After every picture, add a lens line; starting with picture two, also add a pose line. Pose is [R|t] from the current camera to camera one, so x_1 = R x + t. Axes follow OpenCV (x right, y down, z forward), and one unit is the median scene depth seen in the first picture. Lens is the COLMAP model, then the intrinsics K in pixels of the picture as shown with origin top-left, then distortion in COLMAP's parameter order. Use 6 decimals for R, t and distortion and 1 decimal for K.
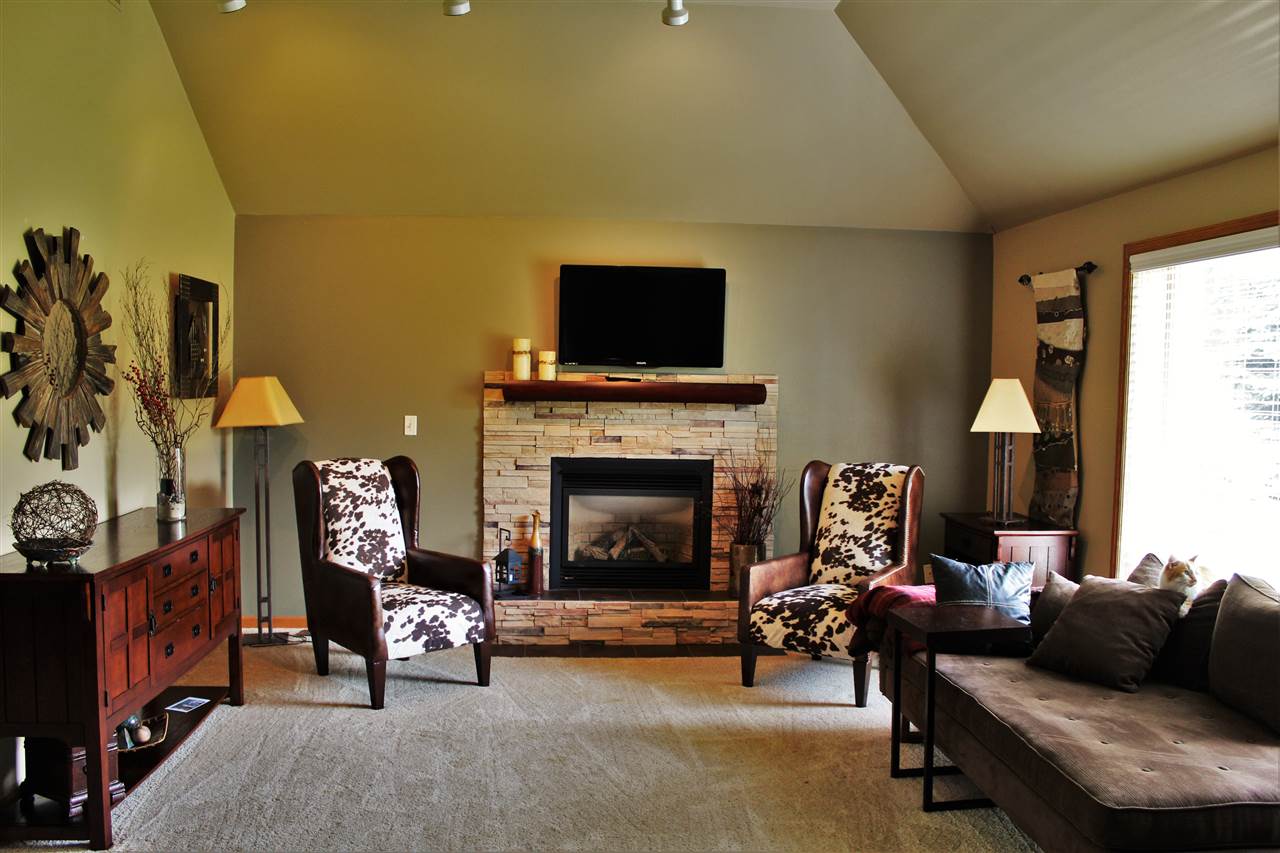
lens RADIAL K [[1071.3, 0, 633.3], [0, 1071.3, 433.3], [0, 0, 1]] dist [-0.128656, 0.038593]
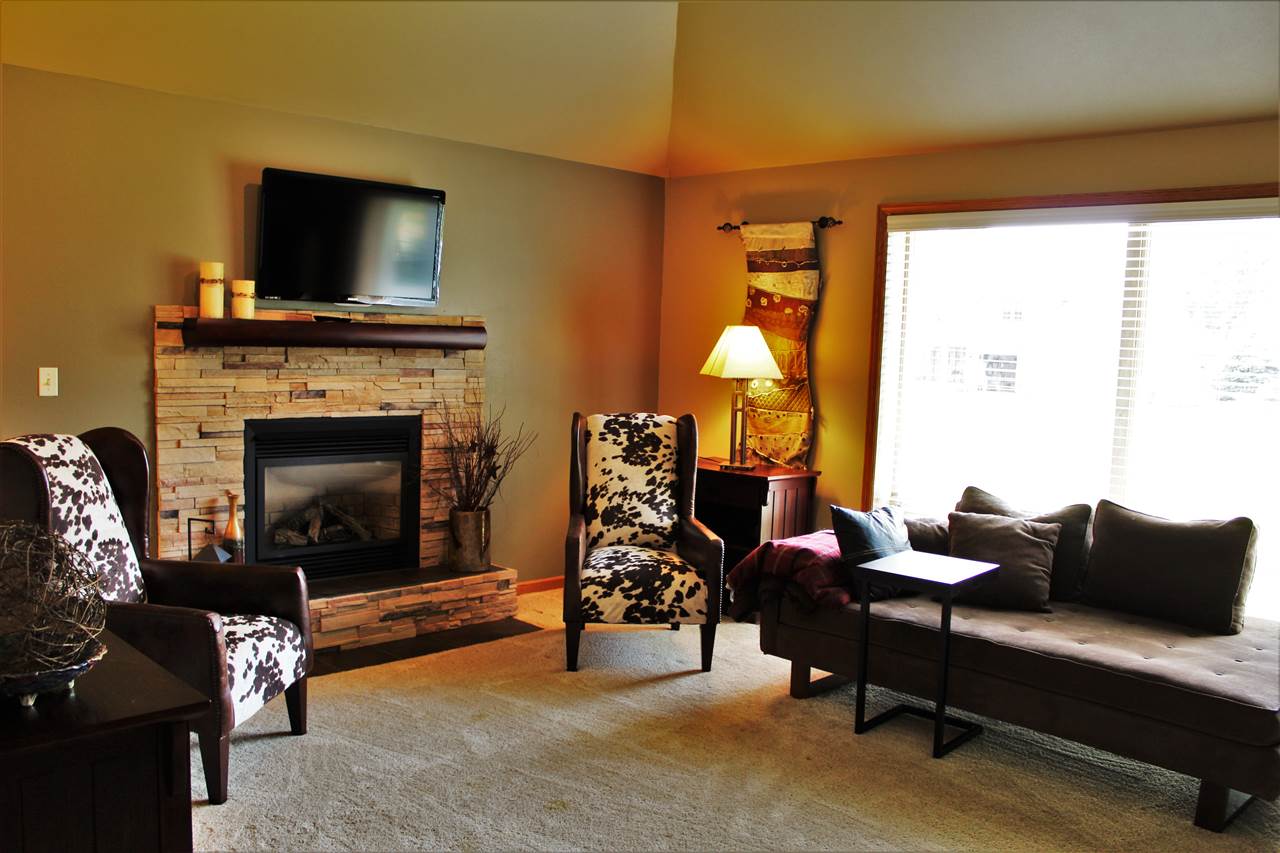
lens RADIAL K [[1071.3, 0, 638.6], [0, 1071.3, 424.7], [0, 0, 1]] dist [-0.128656, 0.038593]
pose [[0.769480, -0.042096, 0.637282, -0.380307], [0.009372, 0.998462, 0.054638, -0.013999], [-0.638602, -0.036070, 0.768691, 0.270062]]
